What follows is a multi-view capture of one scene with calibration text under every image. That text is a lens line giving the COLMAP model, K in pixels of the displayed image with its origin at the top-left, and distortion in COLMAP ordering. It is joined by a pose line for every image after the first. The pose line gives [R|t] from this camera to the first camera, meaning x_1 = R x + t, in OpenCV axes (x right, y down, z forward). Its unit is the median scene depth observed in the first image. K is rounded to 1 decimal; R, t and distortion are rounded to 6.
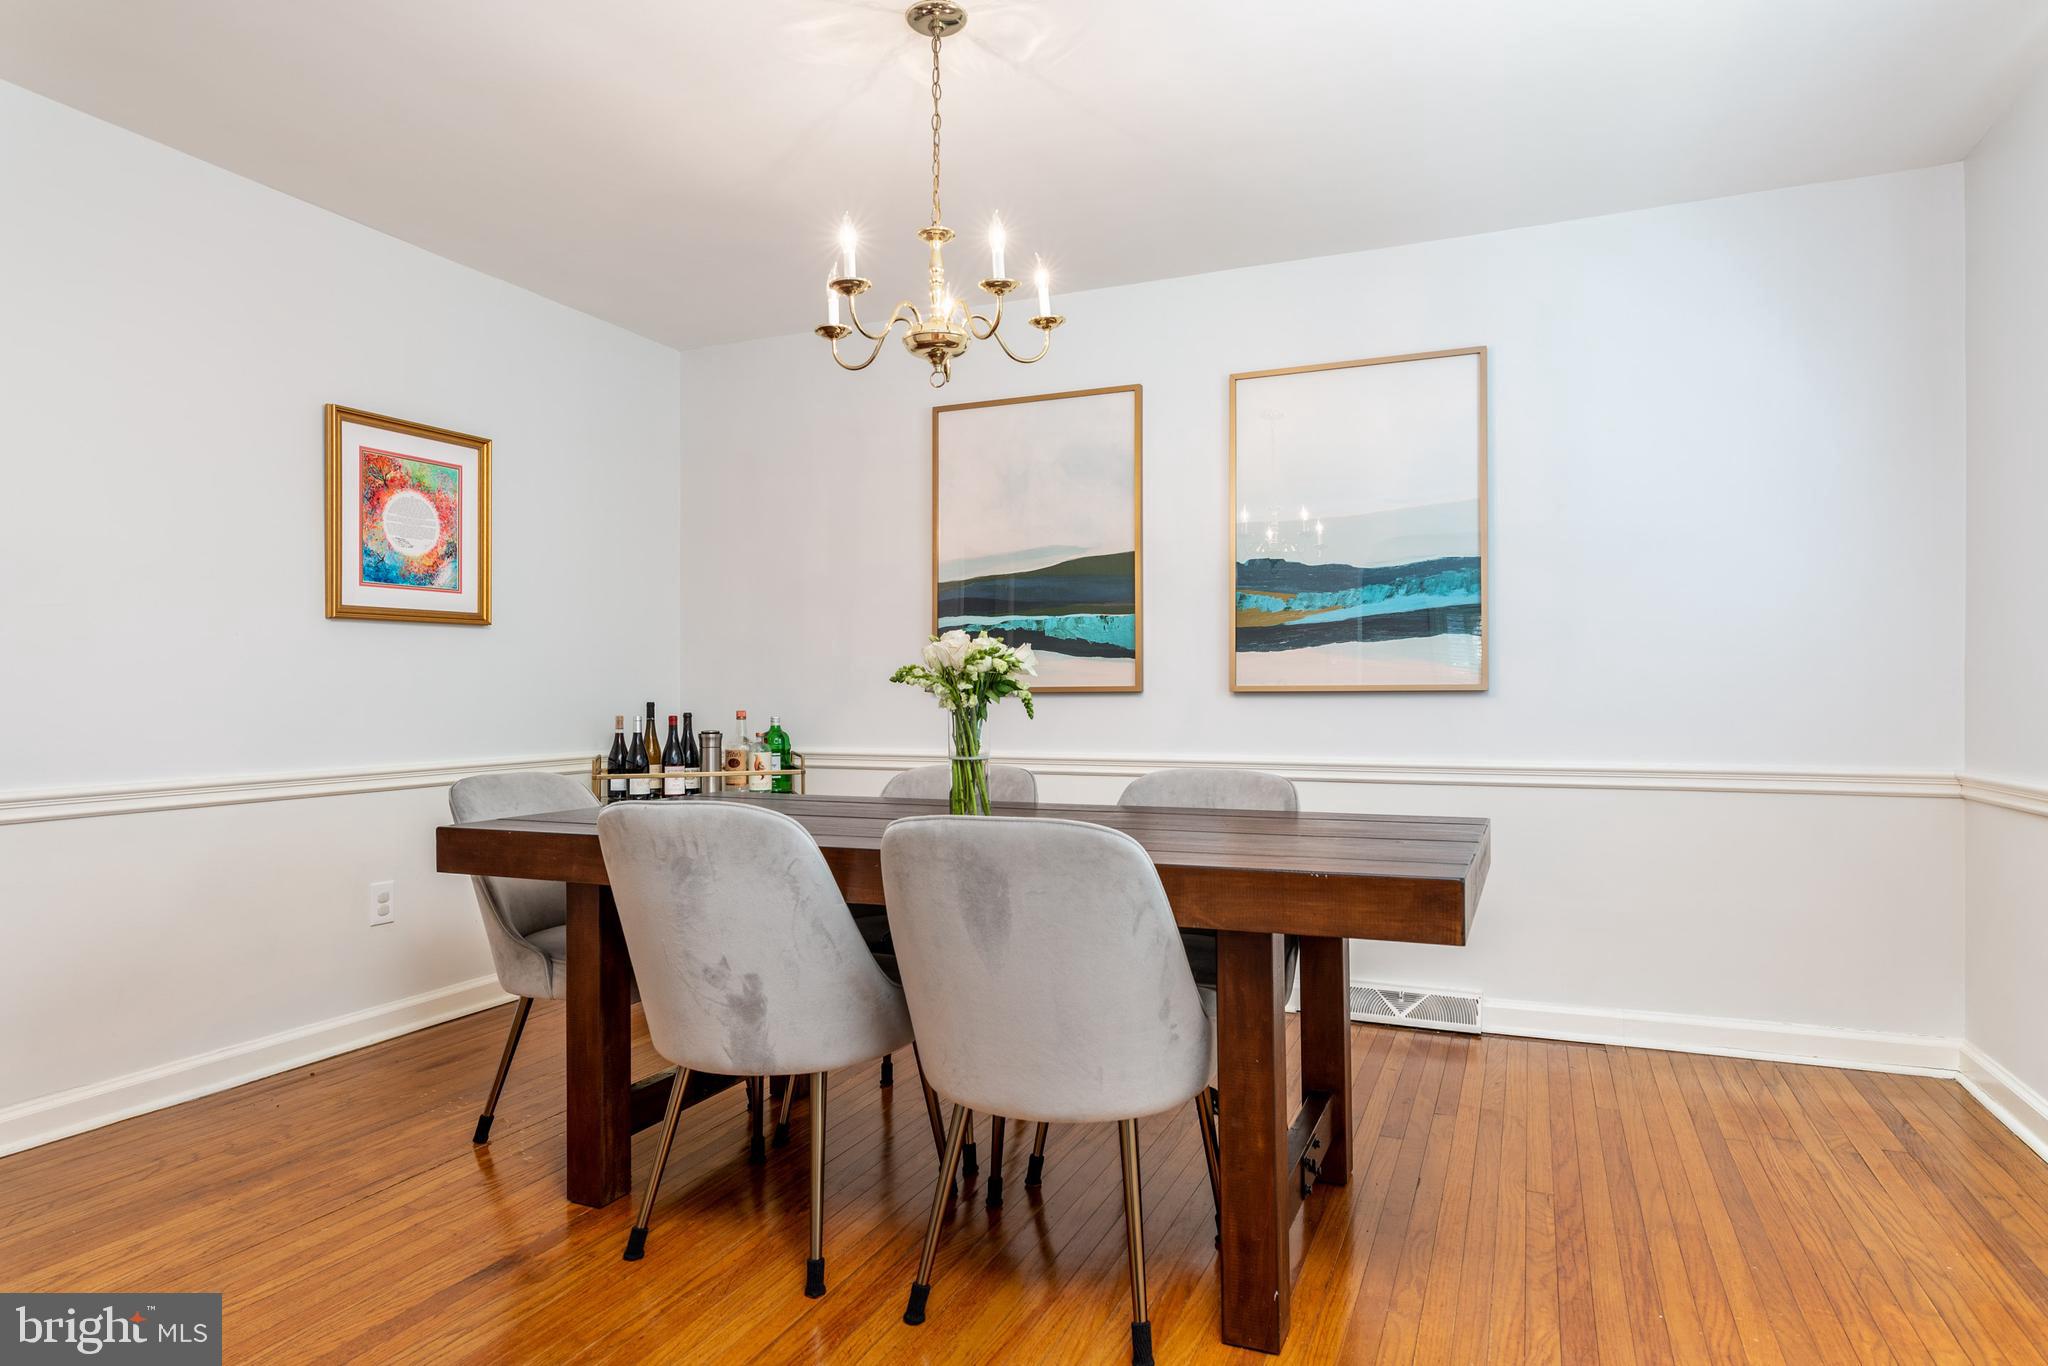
lens RADIAL K [[1173.1, 0, 1031.2], [0, 1173.1, 685.0], [0, 0, 1]] dist [-0.000001, 0.000397]
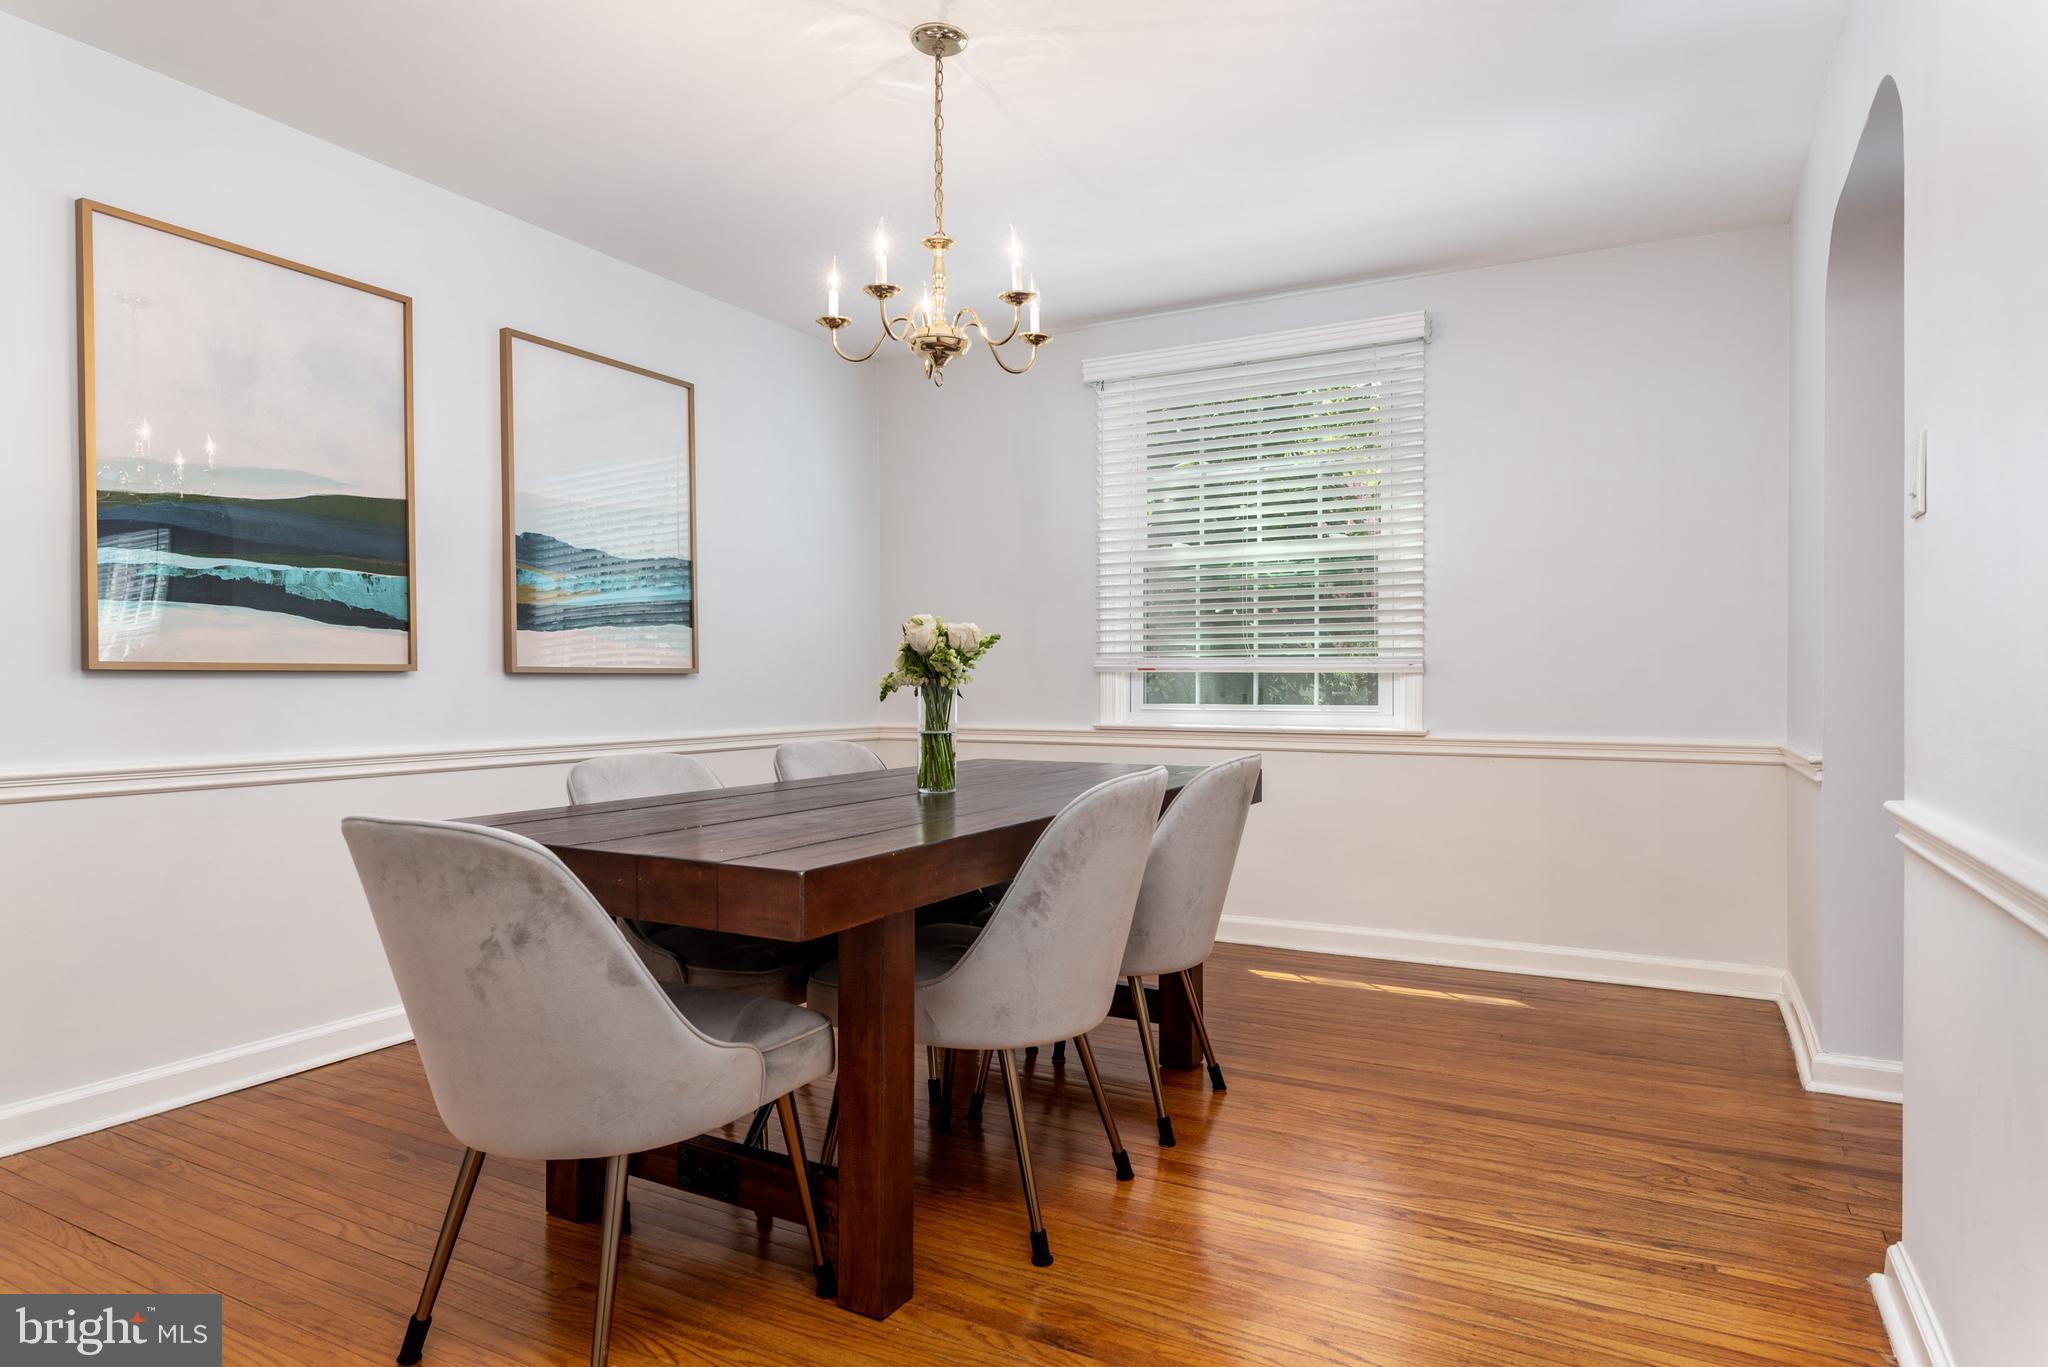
lens RADIAL K [[1173.1, 0, 1031.2], [0, 1173.1, 685.5], [0, 0, 1]] dist [-0.000001, 0.000397]
pose [[0.093431, -0.004292, 0.995616, -0.683169], [-0.008600, 0.999950, 0.005118, 0.007824], [-0.995589, -0.009040, 0.093390, 0.482924]]
